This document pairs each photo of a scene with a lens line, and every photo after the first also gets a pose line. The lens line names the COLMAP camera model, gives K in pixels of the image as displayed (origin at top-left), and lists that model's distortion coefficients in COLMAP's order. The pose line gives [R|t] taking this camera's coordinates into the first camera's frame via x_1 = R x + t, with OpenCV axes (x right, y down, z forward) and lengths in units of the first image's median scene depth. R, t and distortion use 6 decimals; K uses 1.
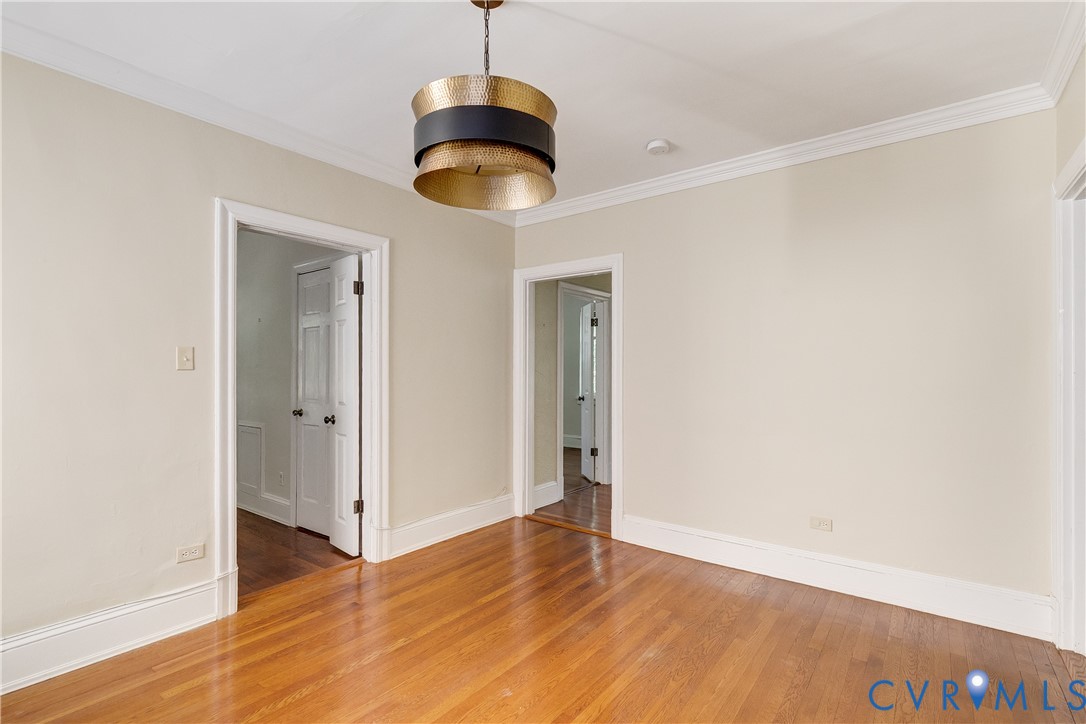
lens RADIAL K [[513.2, 0, 544.6], [0, 513.2, 365.8], [0, 0, 1]] dist [0.002304, 0.000056]
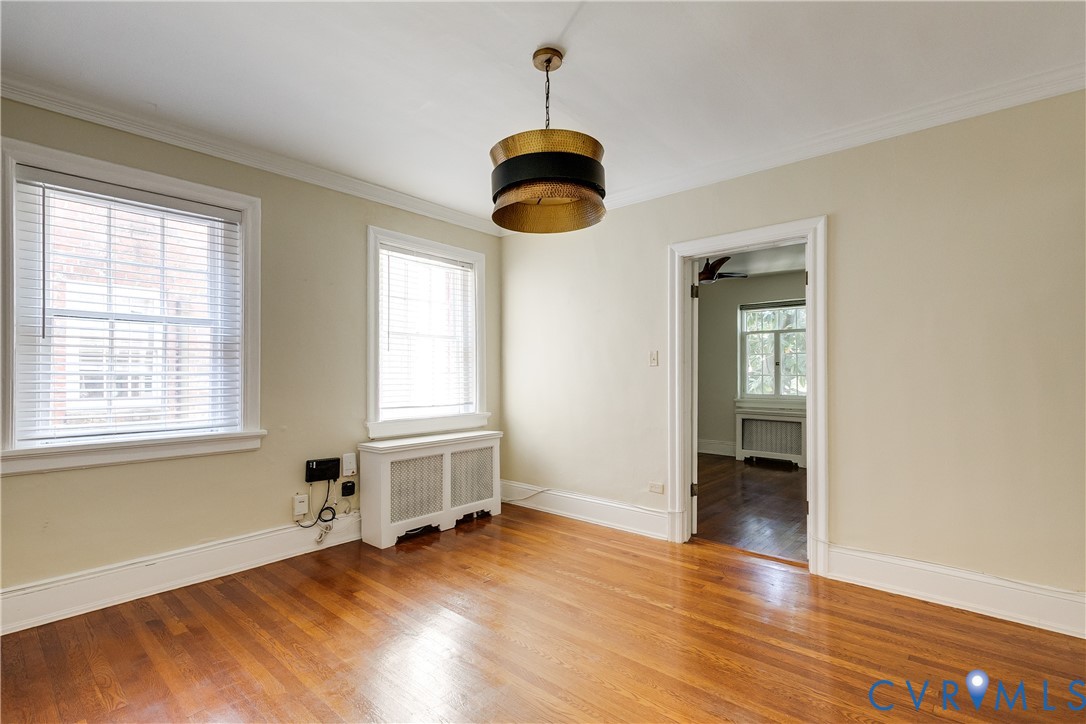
lens RADIAL K [[491.2, 0, 550.5], [0, 491.2, 367.8], [0, 0, 1]] dist [0.001933, -0.000338]
pose [[-0.044425, -0.014734, -0.998904, 0.738144], [0.008781, 0.999847, -0.015138, 0.031649], [0.998974, -0.009444, -0.044288, 0.733381]]
